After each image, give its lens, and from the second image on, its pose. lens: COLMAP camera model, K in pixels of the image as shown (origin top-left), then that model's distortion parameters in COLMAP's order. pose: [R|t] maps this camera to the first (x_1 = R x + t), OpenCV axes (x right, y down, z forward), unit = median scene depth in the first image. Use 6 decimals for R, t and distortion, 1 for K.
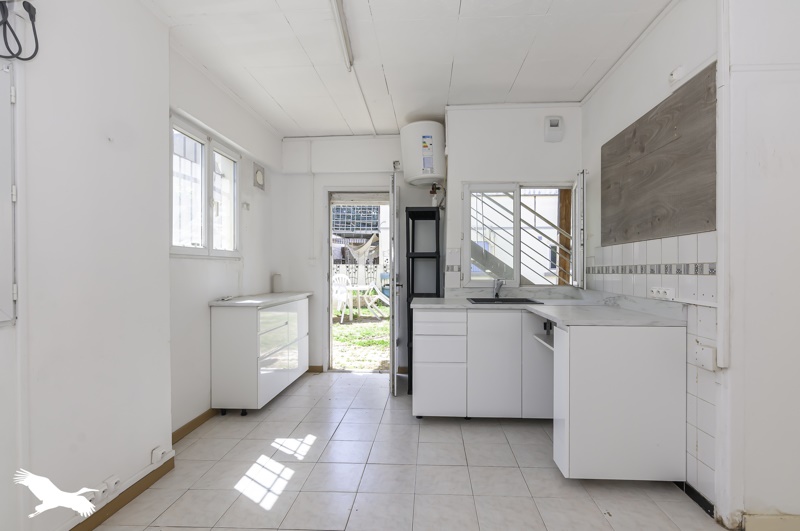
lens RADIAL K [[393.5, 0, 416.3], [0, 393.5, 267.6], [0, 0, 1]] dist [-0.000166, -0.000048]
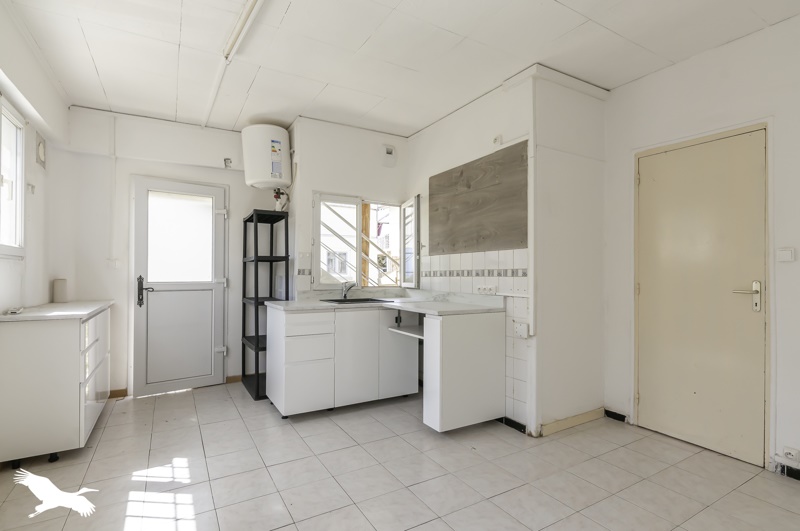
lens RADIAL K [[388.9, 0, 398.8], [0, 388.9, 270.1], [0, 0, 1]] dist [0.000746, 0.000273]
pose [[0.841410, 0.007237, 0.540349, -0.327967], [-0.004033, 0.999967, -0.007113, 0.003862], [-0.540382, 0.003806, 0.841411, -0.012687]]
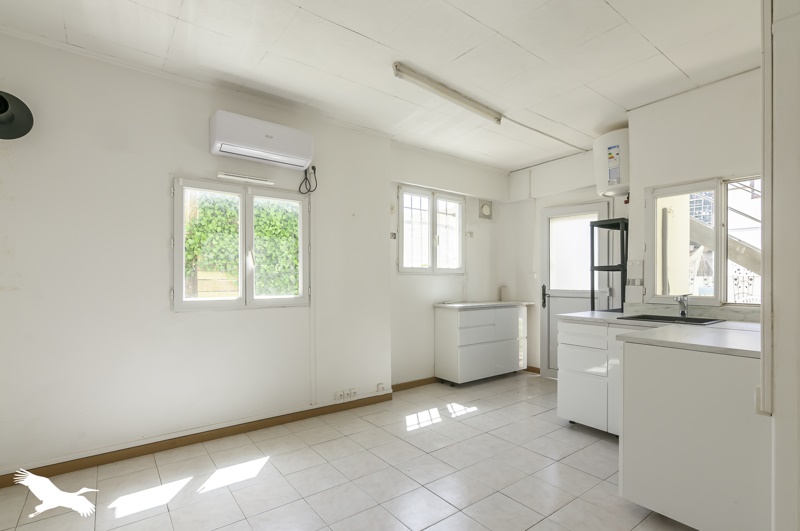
lens RADIAL K [[389.3, 0, 397.6], [0, 389.3, 280.0], [0, 0, 1]] dist [0.000247, 0.000050]
pose [[0.637119, 0.001734, -0.770764, 0.579635], [-0.001537, 0.999998, 0.000979, -0.004481], [0.770764, 0.000561, 0.637120, -0.036971]]
